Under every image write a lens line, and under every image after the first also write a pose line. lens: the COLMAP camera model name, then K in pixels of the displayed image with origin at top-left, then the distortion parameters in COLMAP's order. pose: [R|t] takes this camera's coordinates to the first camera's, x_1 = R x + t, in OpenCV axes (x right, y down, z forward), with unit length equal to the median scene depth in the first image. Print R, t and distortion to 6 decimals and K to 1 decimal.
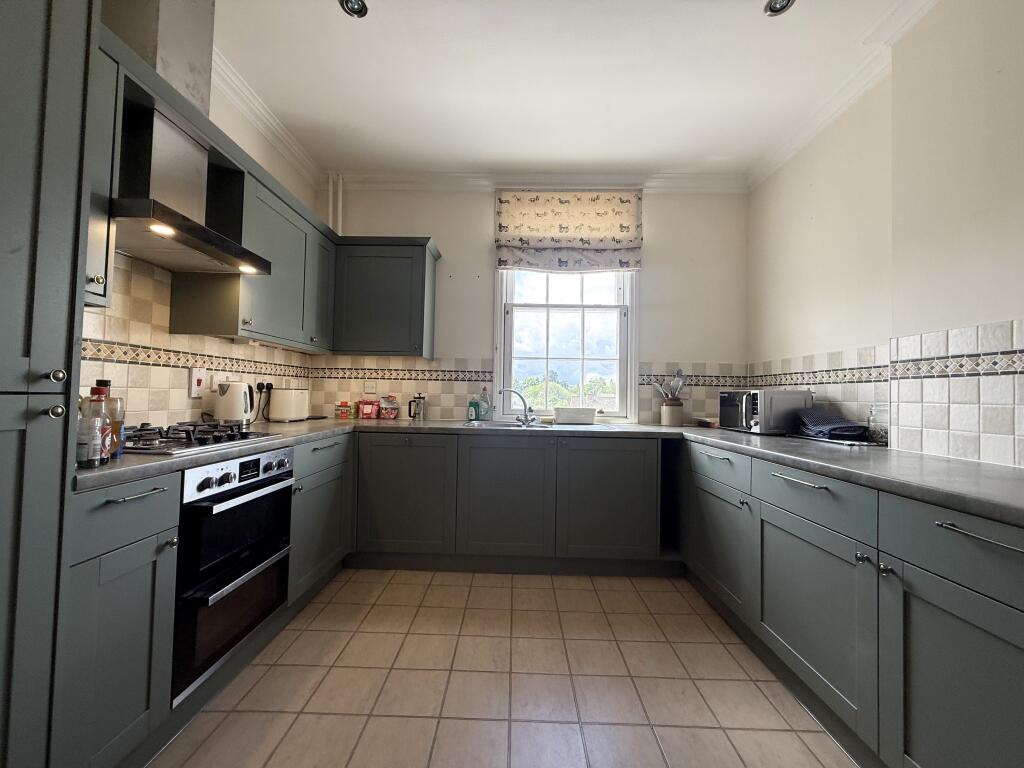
lens RADIAL K [[404.5, 0, 509.2], [0, 404.5, 385.2], [0, 0, 1]] dist [-0.000465, -0.000039]
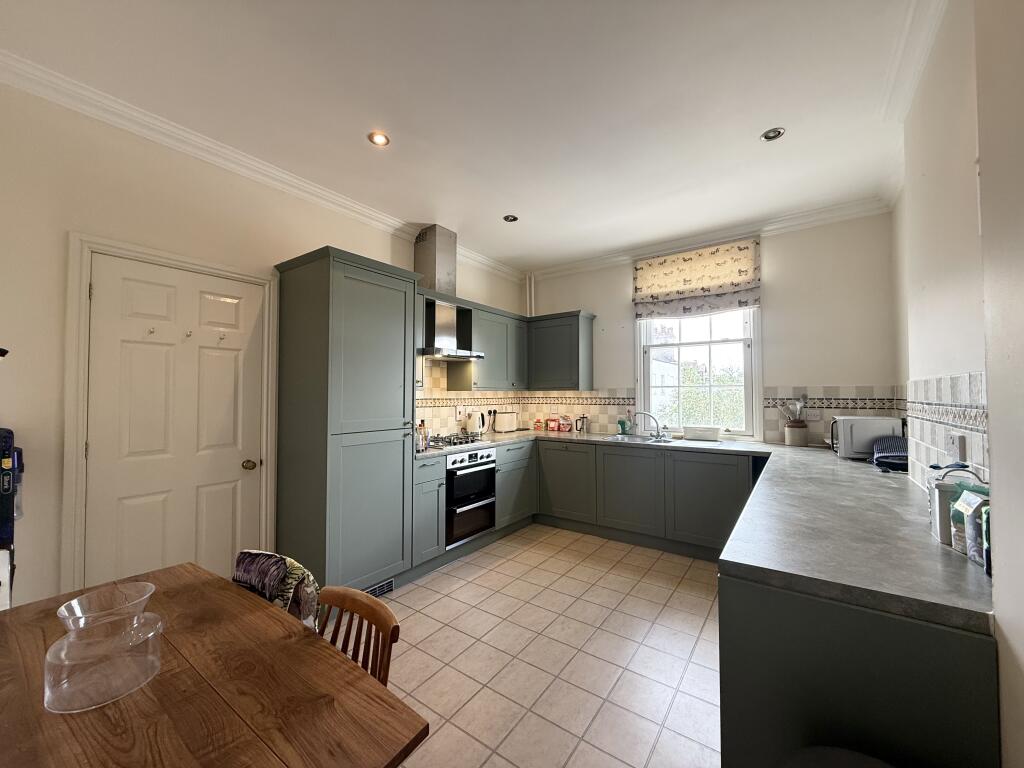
lens RADIAL K [[404.5, 0, 509.2], [0, 404.5, 385.2], [0, 0, 1]] dist [-0.000465, -0.000039]
pose [[0.820823, -0.035244, -0.570095, 0.427355], [0.033052, 0.999353, -0.014192, -0.079039], [0.570226, -0.007194, 0.821456, -0.371337]]
